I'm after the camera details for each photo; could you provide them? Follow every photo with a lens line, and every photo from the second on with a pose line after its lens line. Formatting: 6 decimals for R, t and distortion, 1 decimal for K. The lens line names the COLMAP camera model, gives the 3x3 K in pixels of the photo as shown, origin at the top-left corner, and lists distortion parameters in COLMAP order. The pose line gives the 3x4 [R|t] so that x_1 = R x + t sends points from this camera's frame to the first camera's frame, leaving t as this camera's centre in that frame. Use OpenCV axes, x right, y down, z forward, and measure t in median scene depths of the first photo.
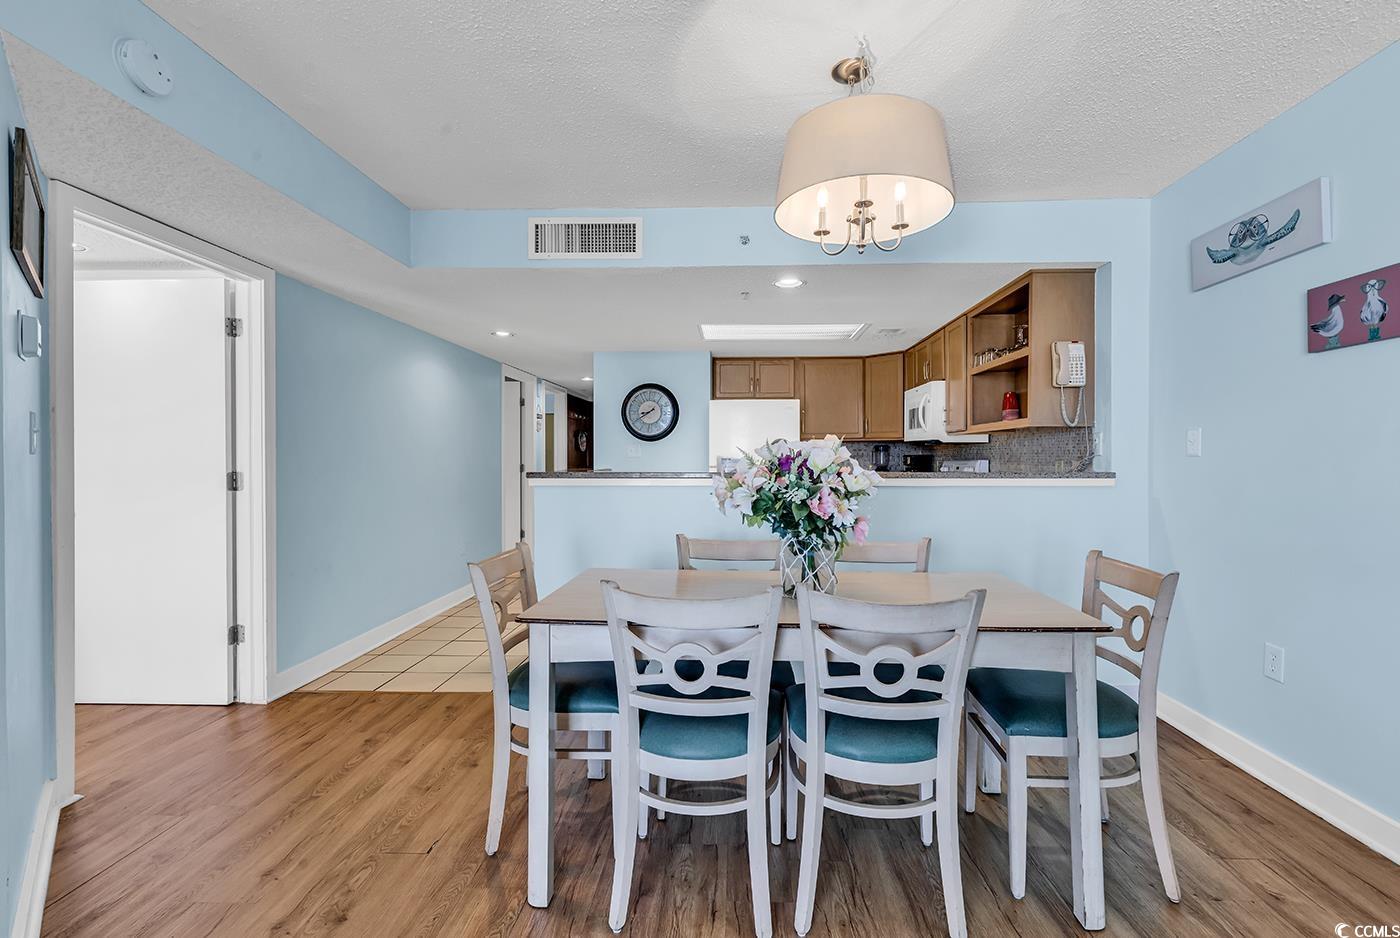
lens RADIAL K [[623.6, 0, 722.4], [0, 623.6, 472.1], [0, 0, 1]] dist [0.003067, 0.000282]
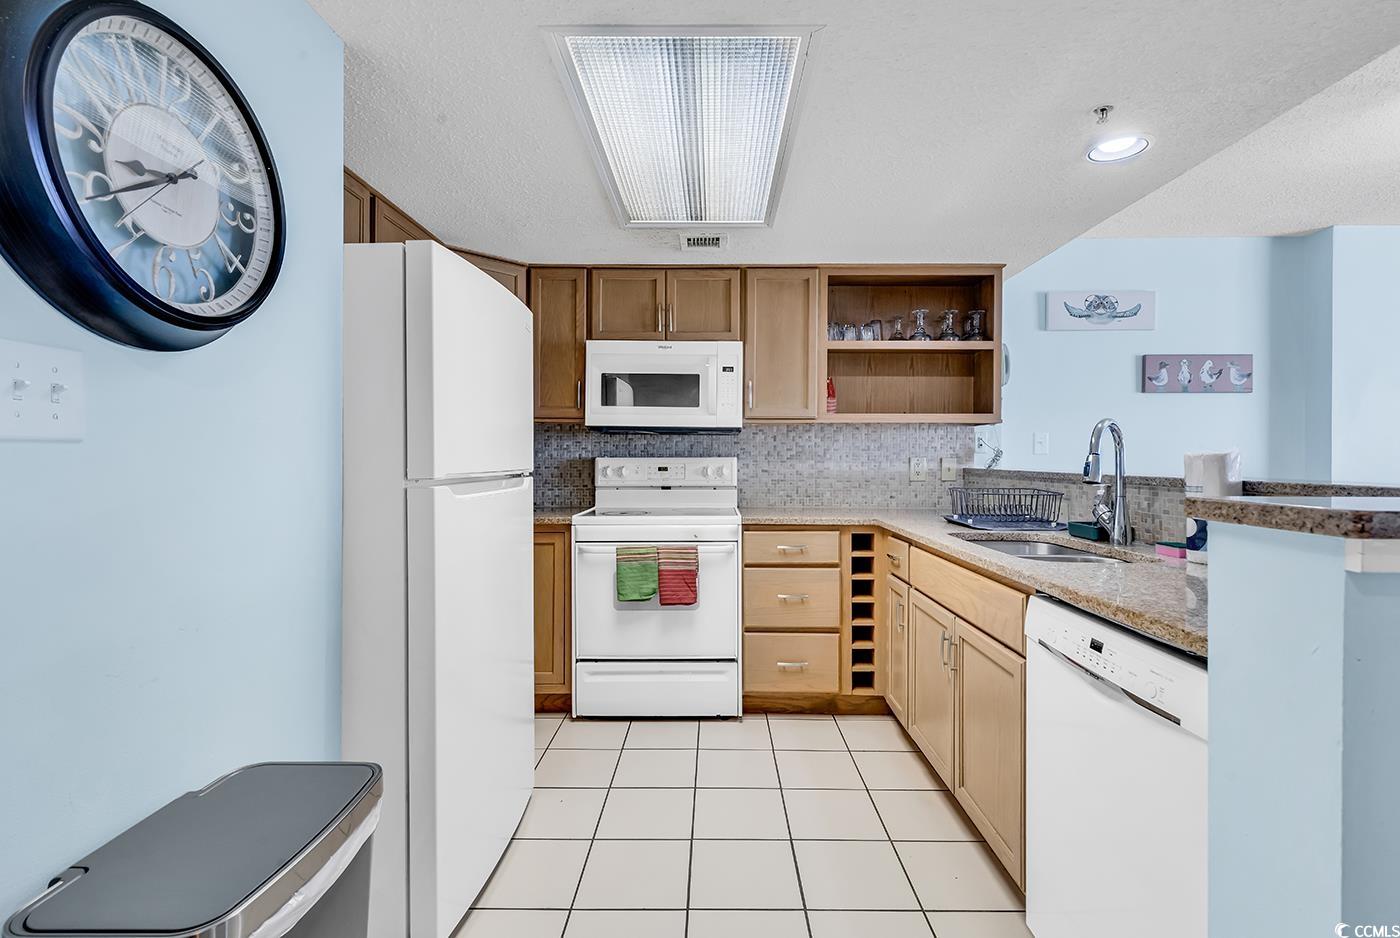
lens RADIAL K [[637.5, 0, 780.4], [0, 637.5, 458.9], [0, 0, 1]] dist [0.000486, 0.000142]
pose [[-0.006518, -0.009682, 0.999932, -0.538307], [0.020893, 0.999734, 0.009816, -0.036939], [-0.999760, 0.020956, -0.006314, 1.420806]]
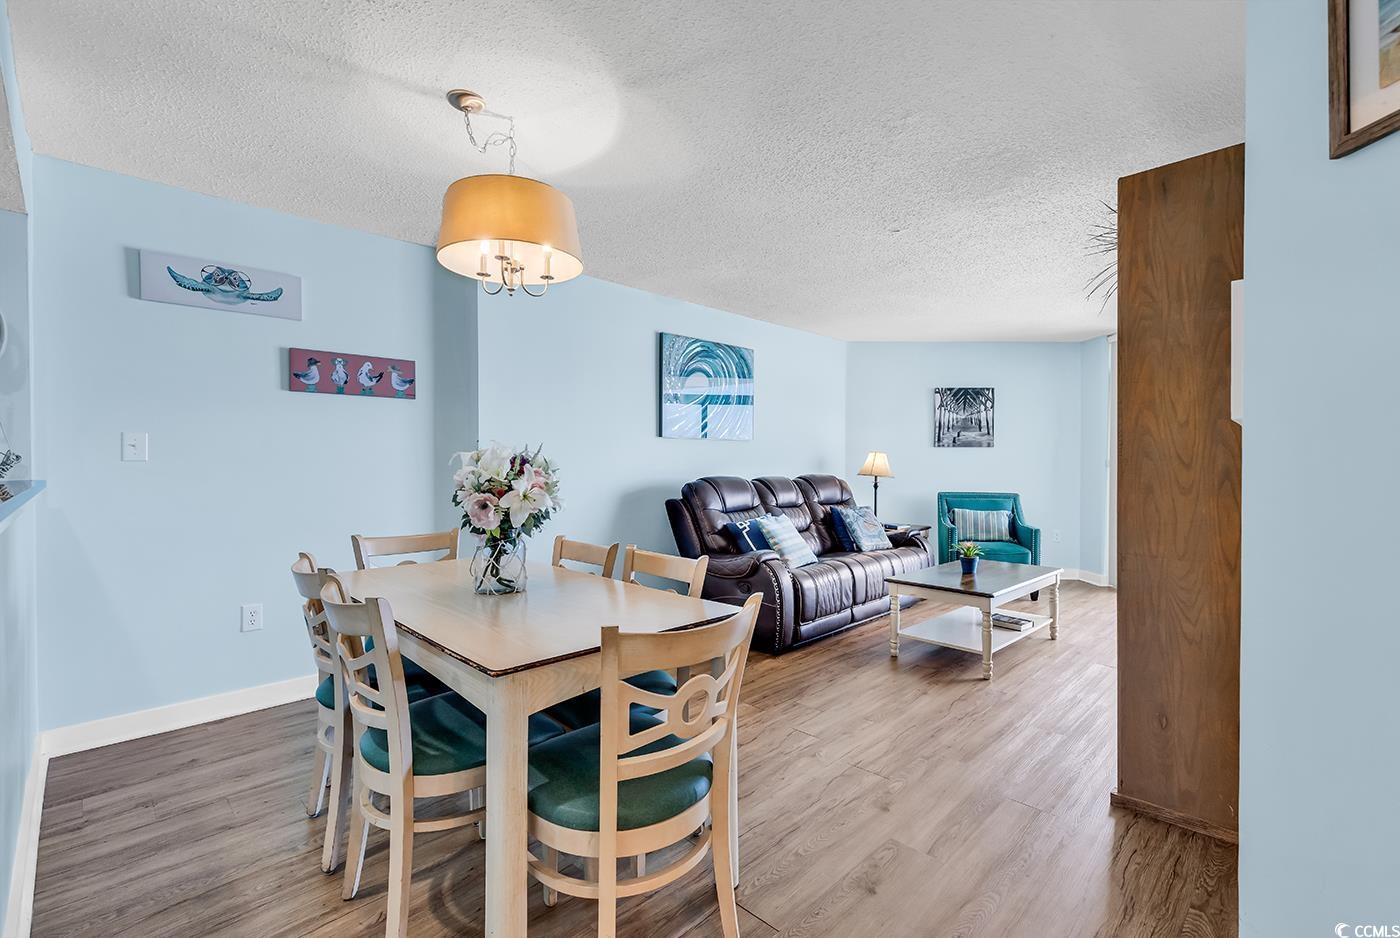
lens RADIAL K [[625.3, 0, 700.0], [0, 625.3, 469.0], [0, 0, 1]] dist [0.008117, 0.000872]
pose [[-0.719303, -0.011936, 0.694594, -0.556504], [0.012898, 0.999451, 0.030532, -0.028318], [-0.694577, 0.030921, -0.718753, 1.000957]]
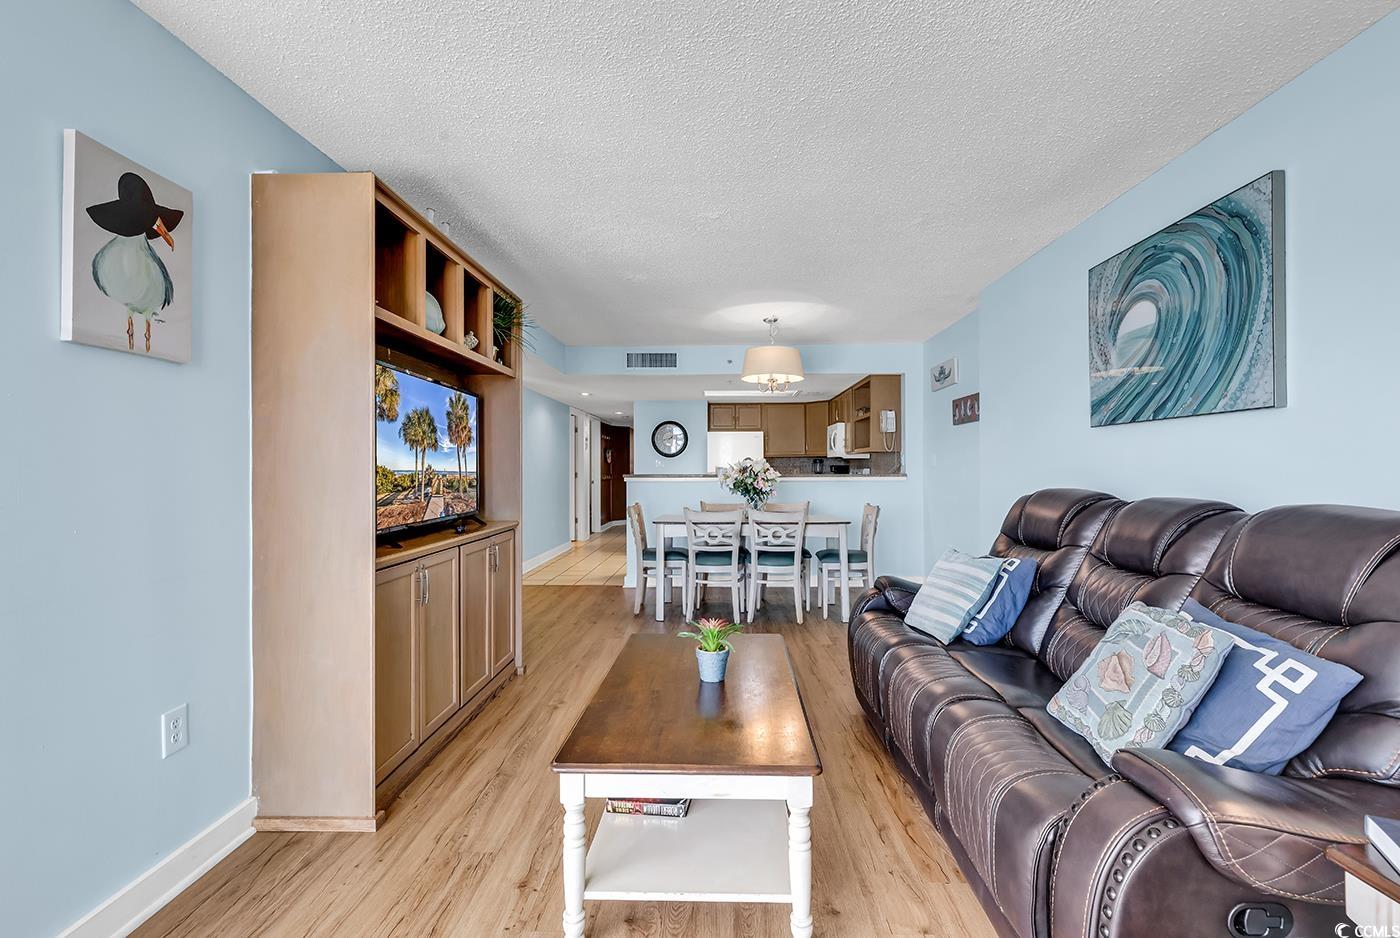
lens RADIAL K [[610.8, 0, 711.8], [0, 610.8, 467.1], [0, 0, 1]] dist [0.001333, -0.000082]
pose [[0.999942, -0.002903, 0.010370, -0.046090], [0.003151, 0.999706, -0.024051, 0.025038], [-0.010297, 0.024082, 0.999657, -1.036640]]
